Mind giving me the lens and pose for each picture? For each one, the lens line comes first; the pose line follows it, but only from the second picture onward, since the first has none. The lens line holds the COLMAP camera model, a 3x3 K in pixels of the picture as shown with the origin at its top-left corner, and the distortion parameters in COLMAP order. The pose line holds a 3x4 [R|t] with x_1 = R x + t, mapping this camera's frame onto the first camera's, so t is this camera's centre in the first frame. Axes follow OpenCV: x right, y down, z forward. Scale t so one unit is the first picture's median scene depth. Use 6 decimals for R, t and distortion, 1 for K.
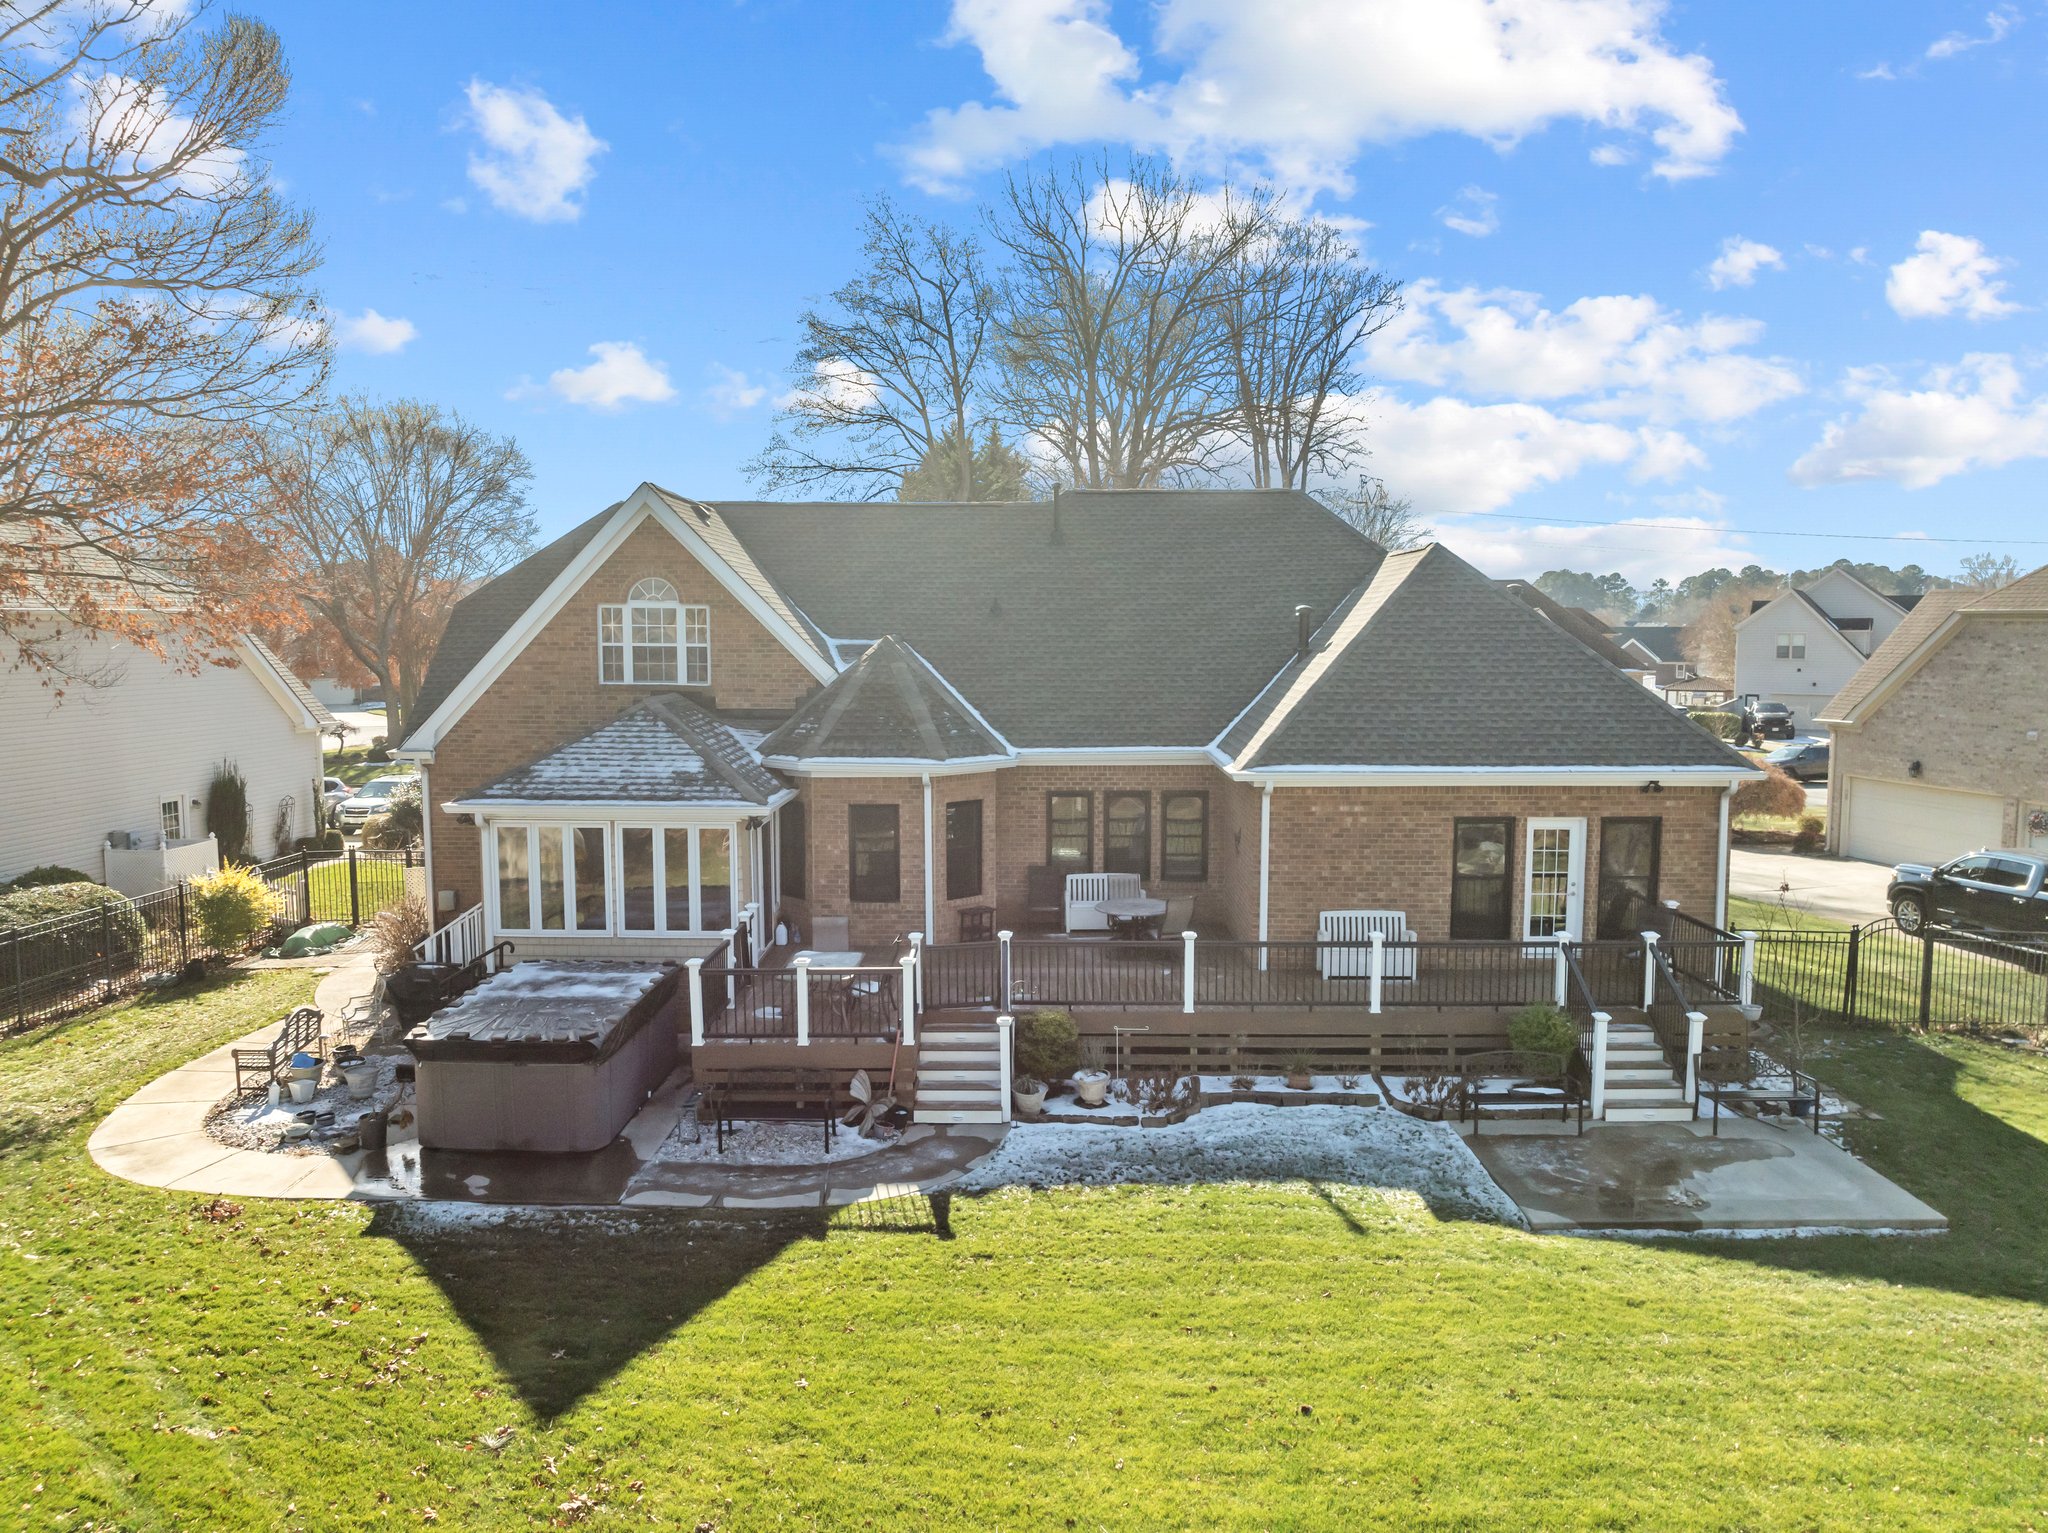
lens RADIAL K [[1445.1, 0, 1017.8], [0, 1445.1, 766.0], [0, 0, 1]] dist [-0.040444, 0.006945]
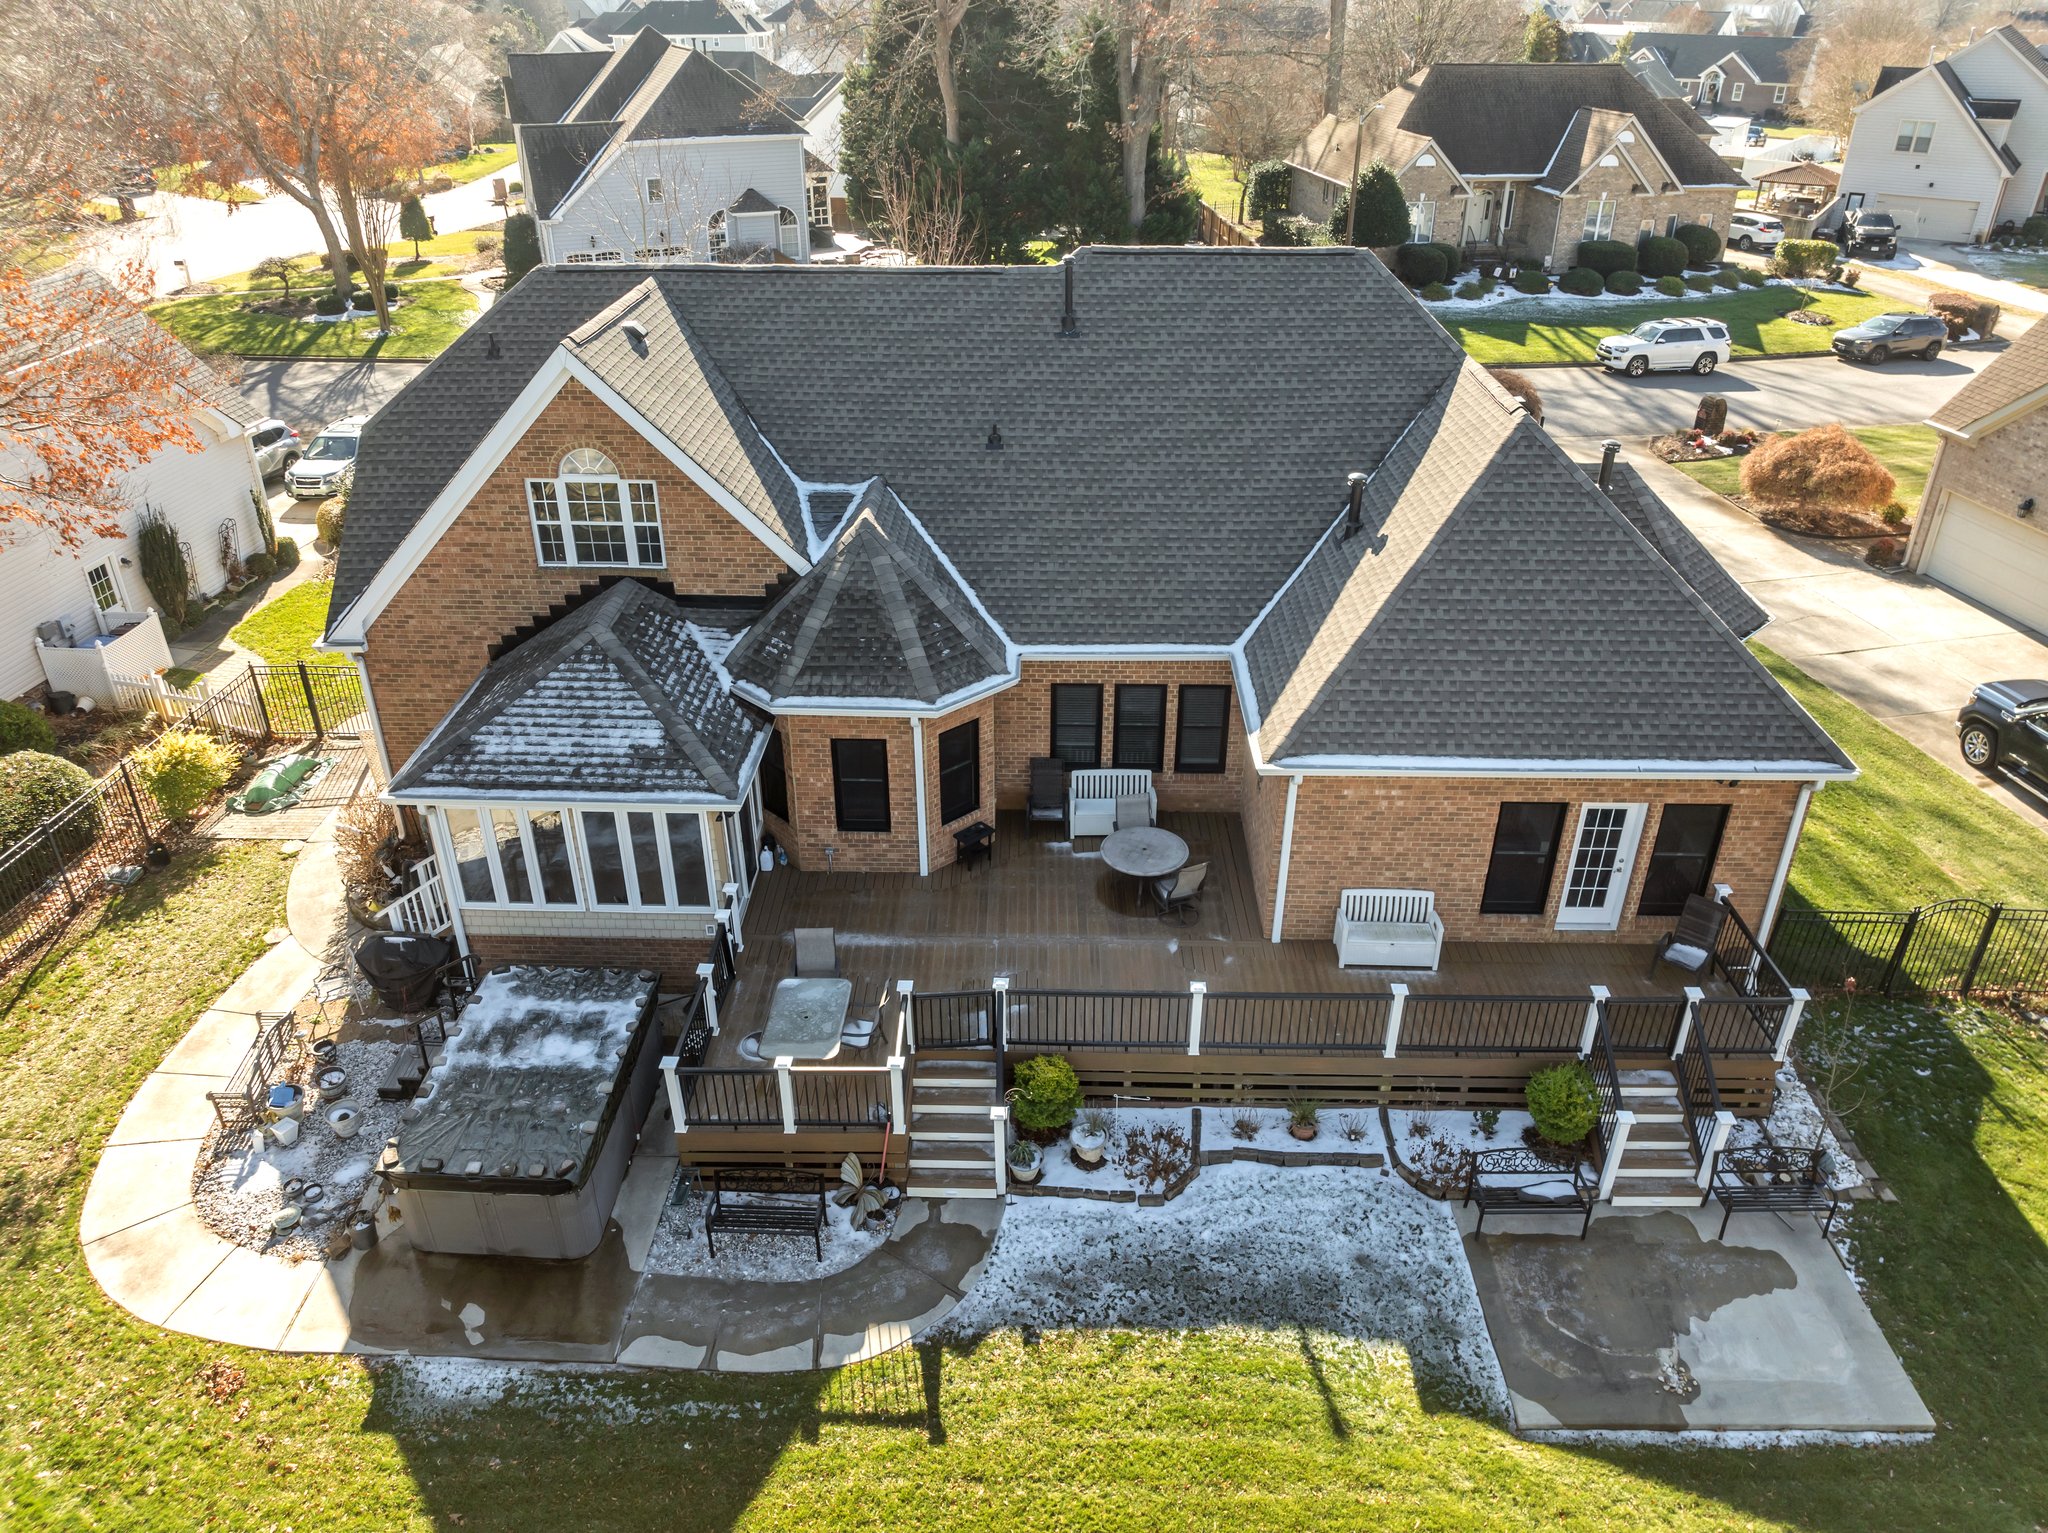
lens RADIAL K [[1445.1, 0, 1017.8], [0, 1445.1, 766.0], [0, 0, 1]] dist [-0.040444, 0.006945]
pose [[0.999938, 0.005104, -0.009928, 0.009903], [-0.000599, 0.912594, 0.408867, -0.357459], [0.011147, -0.408835, 0.912540, 0.187905]]
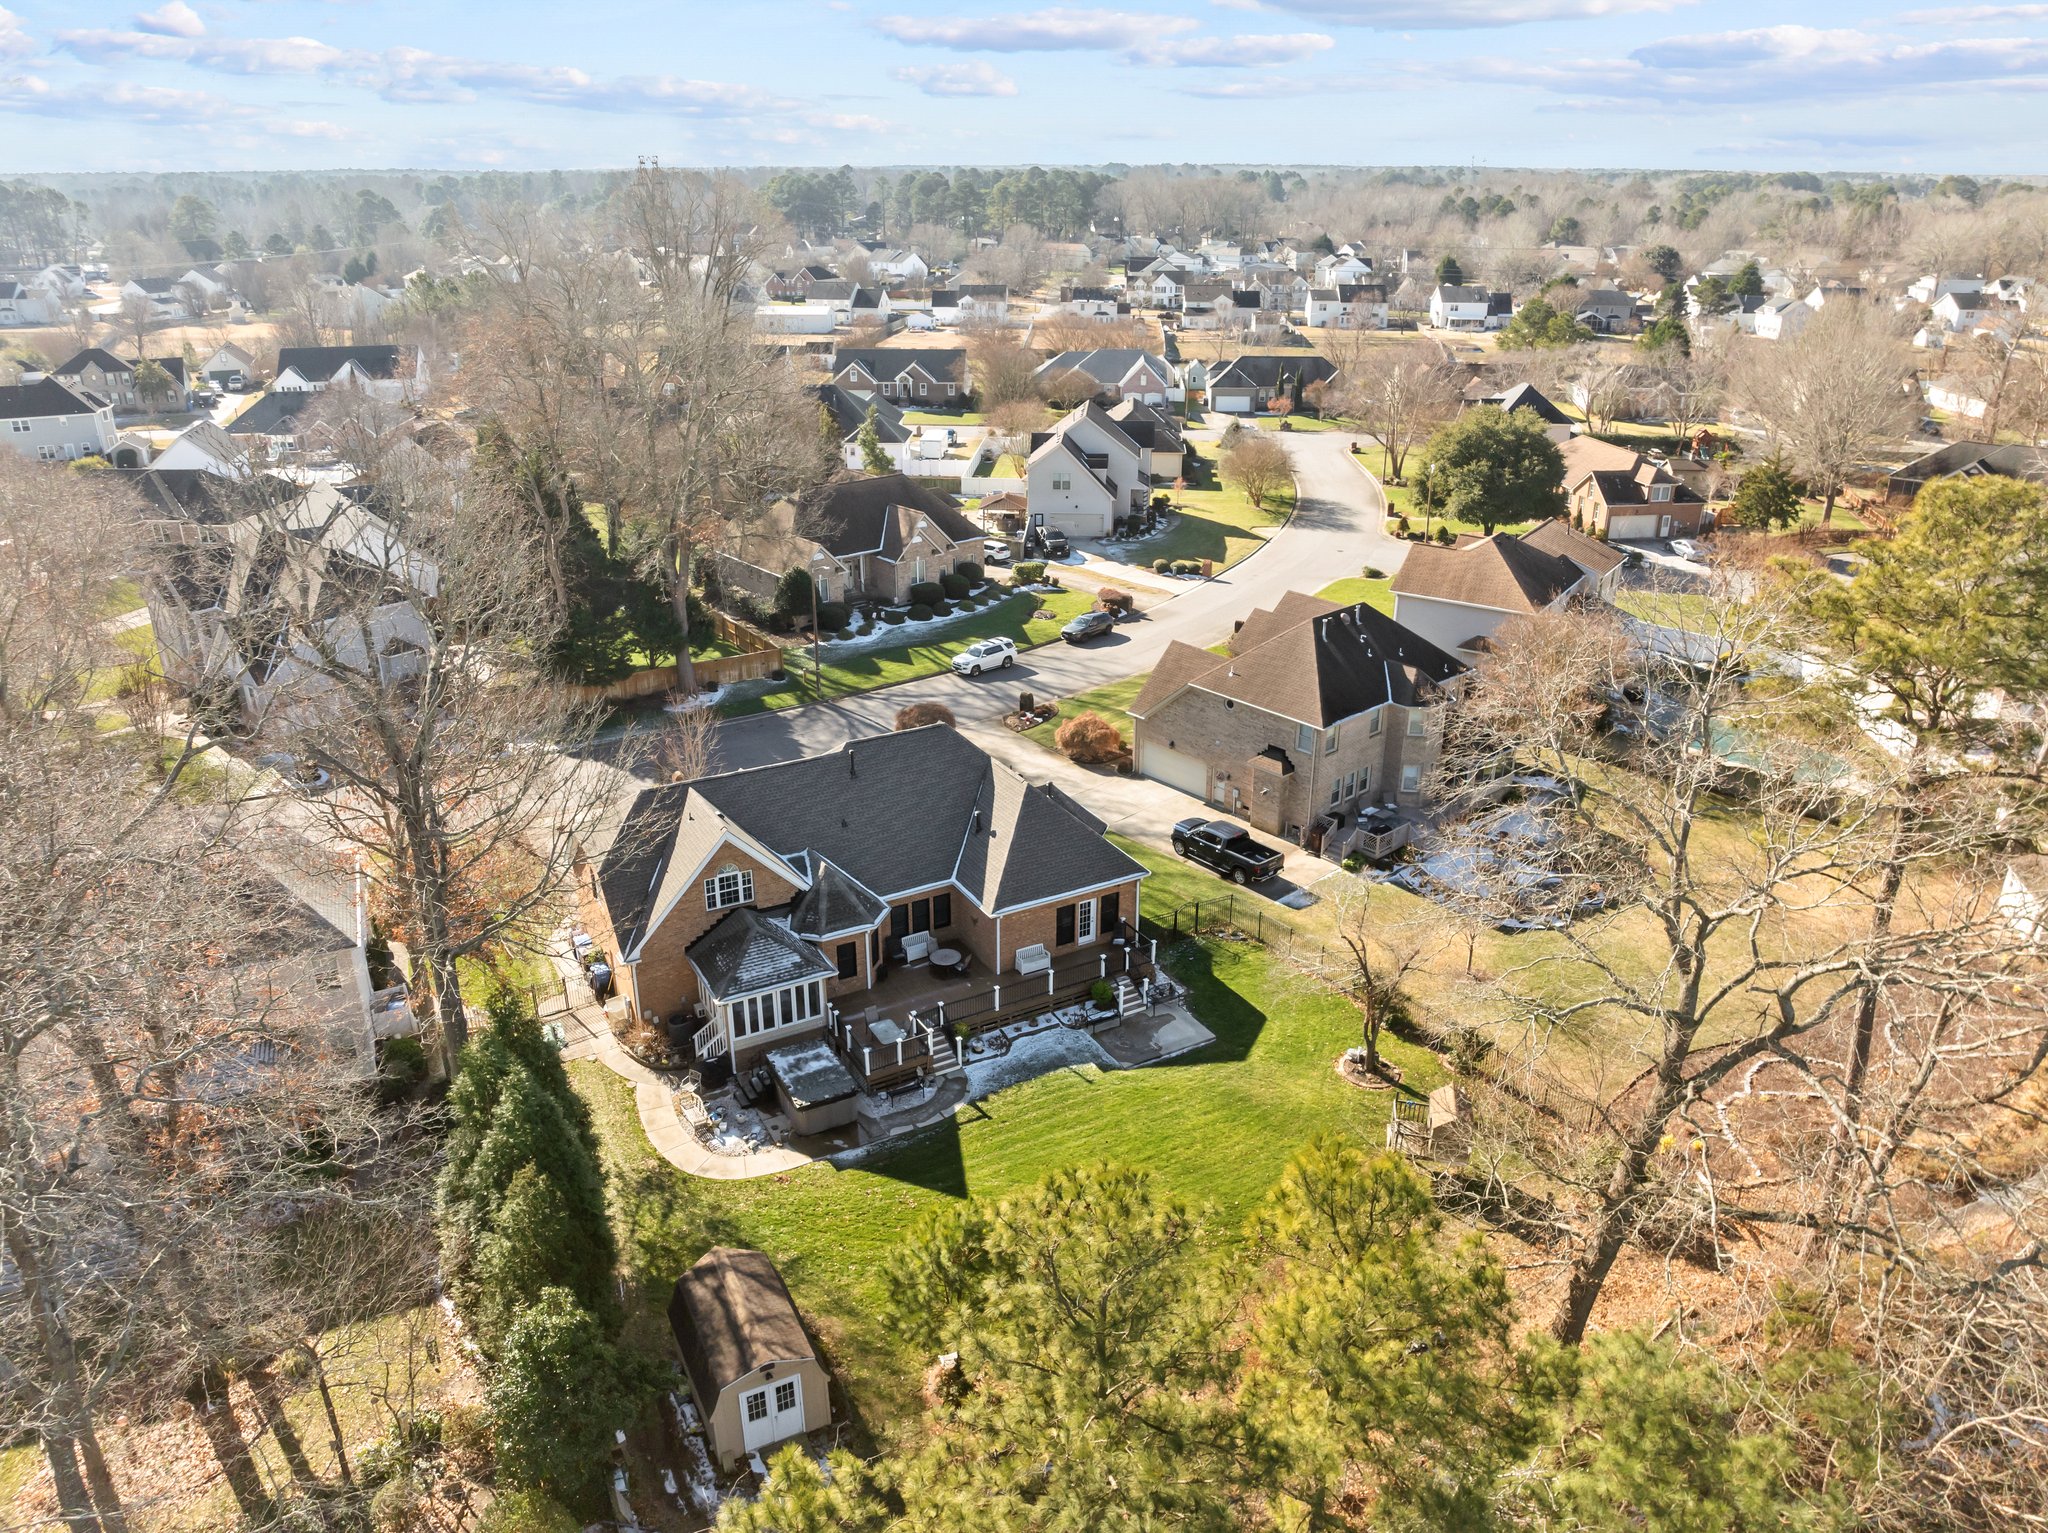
lens RADIAL K [[1456.4, 0, 1024.0], [0, 1456.4, 766.5], [0, 0, 1]] dist [-0.035556, -0.000092]
pose [[0.865452, -0.193158, 0.462259, -1.023968], [0.046509, 0.949678, 0.309755, -1.124557], [-0.498829, -0.246579, 0.830884, -1.274283]]
